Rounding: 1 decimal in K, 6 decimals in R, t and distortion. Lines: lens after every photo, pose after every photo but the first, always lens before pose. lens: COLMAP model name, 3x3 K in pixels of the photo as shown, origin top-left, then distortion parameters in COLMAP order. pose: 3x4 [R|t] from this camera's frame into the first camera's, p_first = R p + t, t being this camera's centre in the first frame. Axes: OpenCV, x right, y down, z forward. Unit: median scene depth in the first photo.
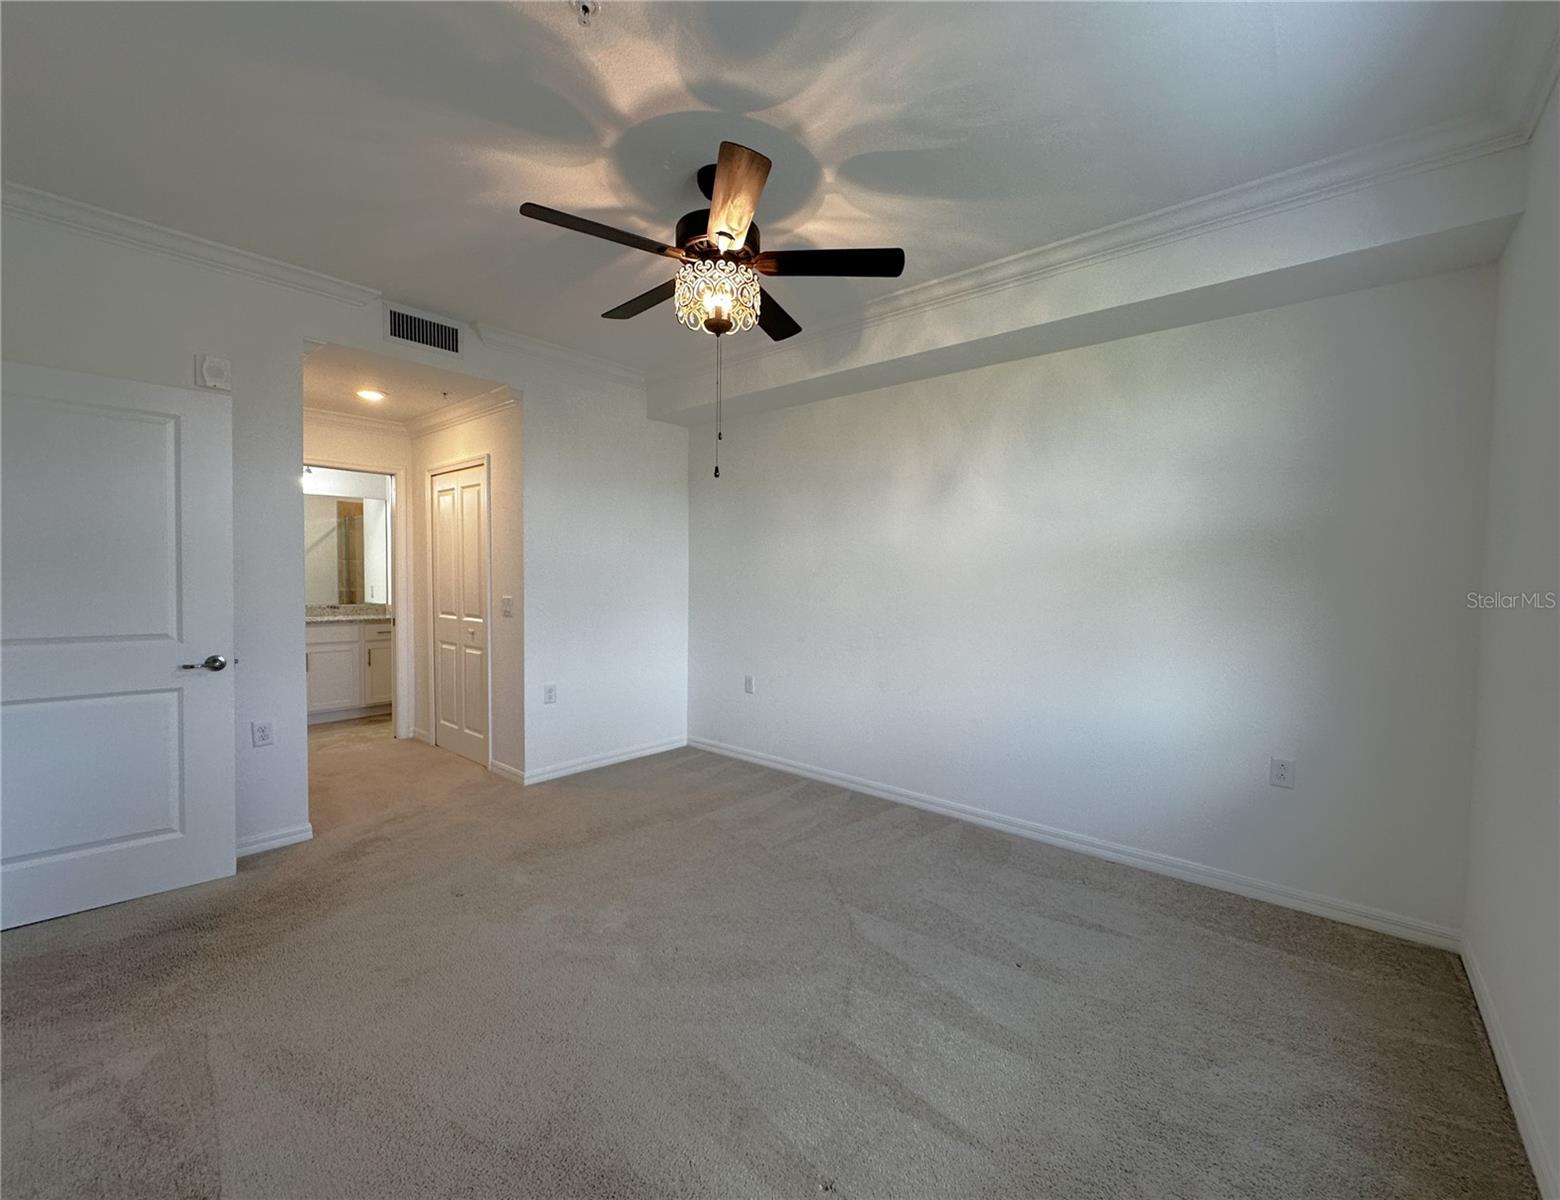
lens RADIAL K [[665.0, 0, 780.0], [0, 665.0, 600.0], [0, 0, 1]] dist [0.002244, 0.000134]
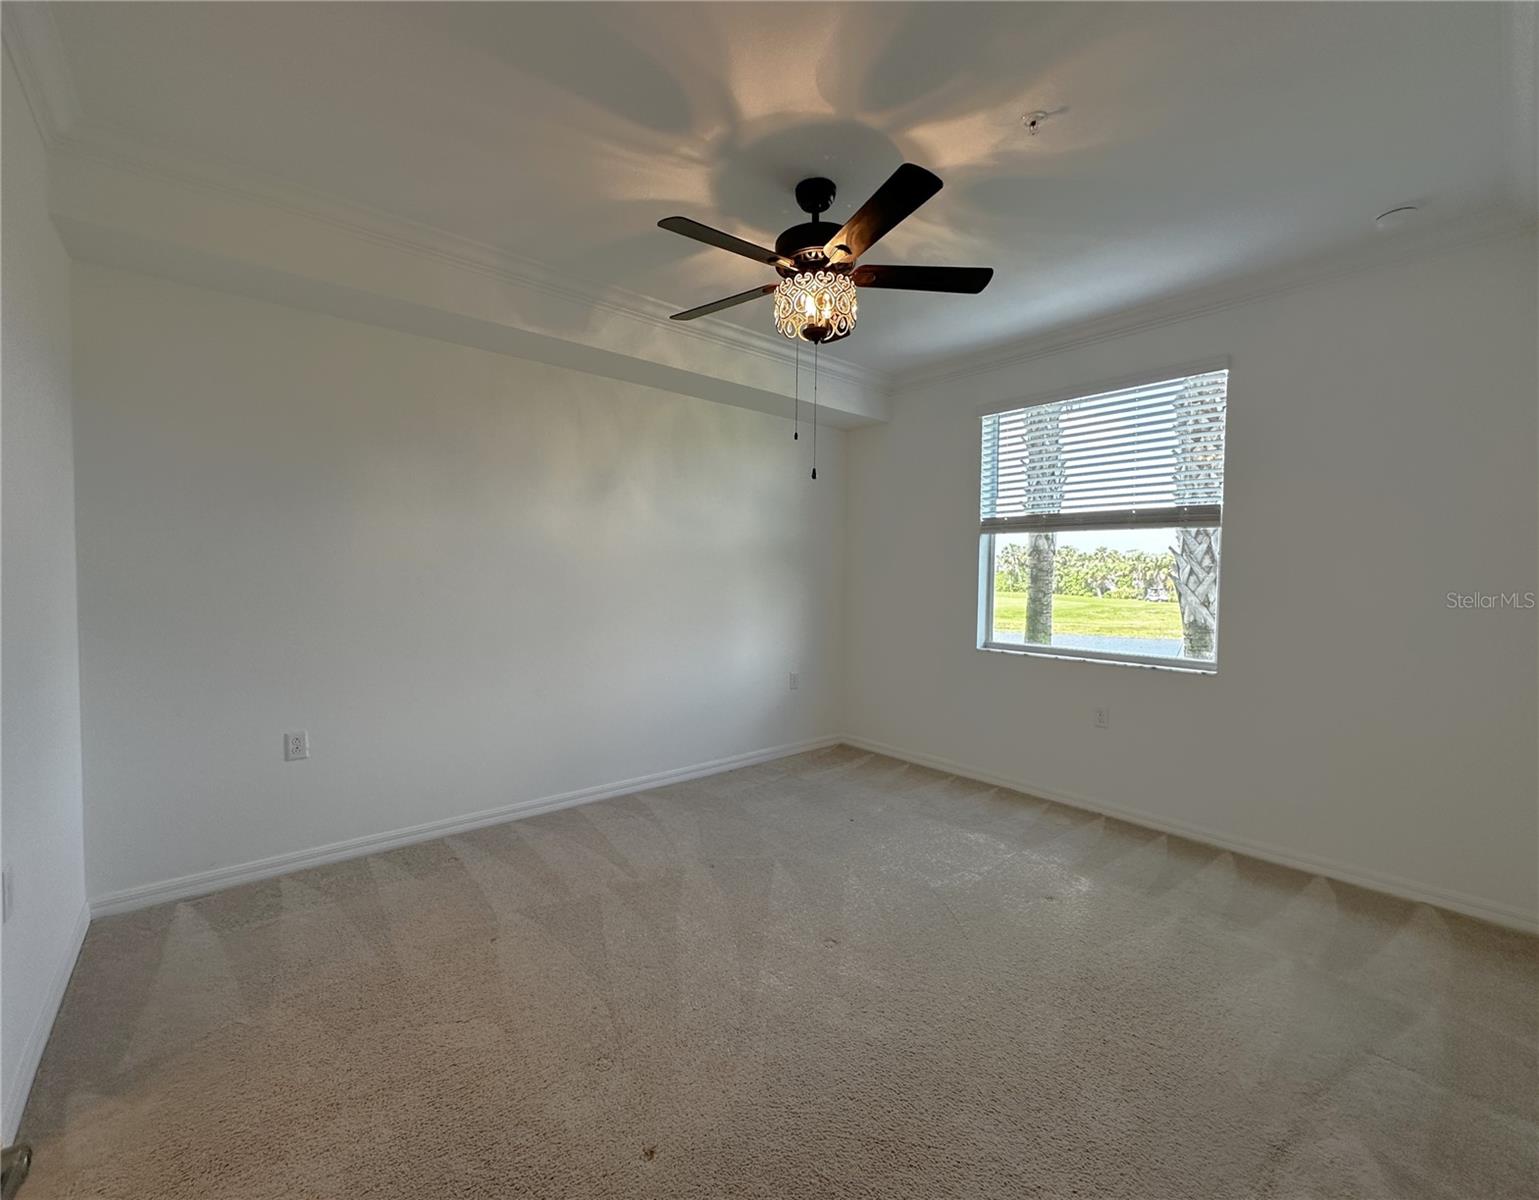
lens RADIAL K [[644.9, 0, 769.5], [0, 644.9, 600.0], [0, 0, 1]] dist [-0.002036, 0.000121]
pose [[0.147667, -0.053067, 0.987612, -0.871792], [0.025979, 0.998423, 0.049764, -0.041831], [-0.988696, 0.018308, 0.148813, 0.726981]]
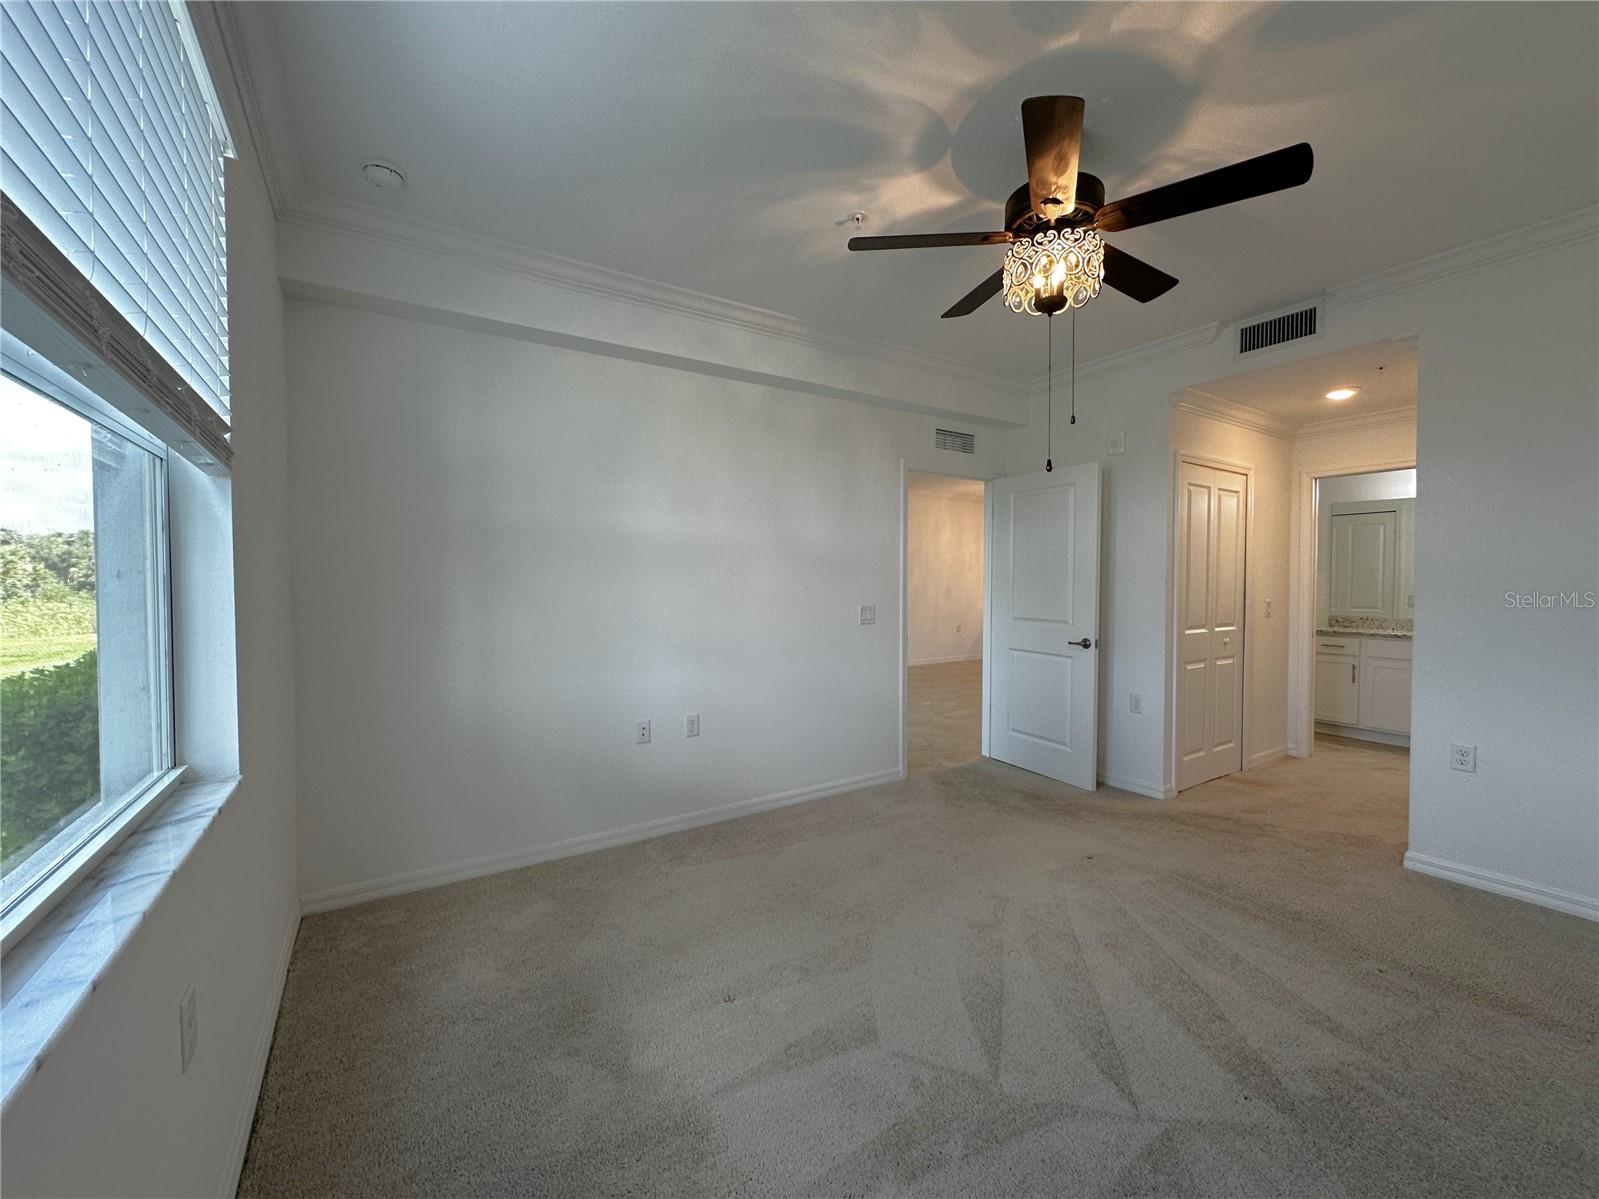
lens RADIAL K [[646.5, 0, 799.5], [0, 646.5, 599.5], [0, 0, 1]] dist [-0.004269, -0.000146]
pose [[-0.292363, 0.017322, -0.956150, 0.664241], [-0.039279, 0.998775, 0.030104, -0.019826], [0.955500, 0.046358, -0.291325, 0.741596]]
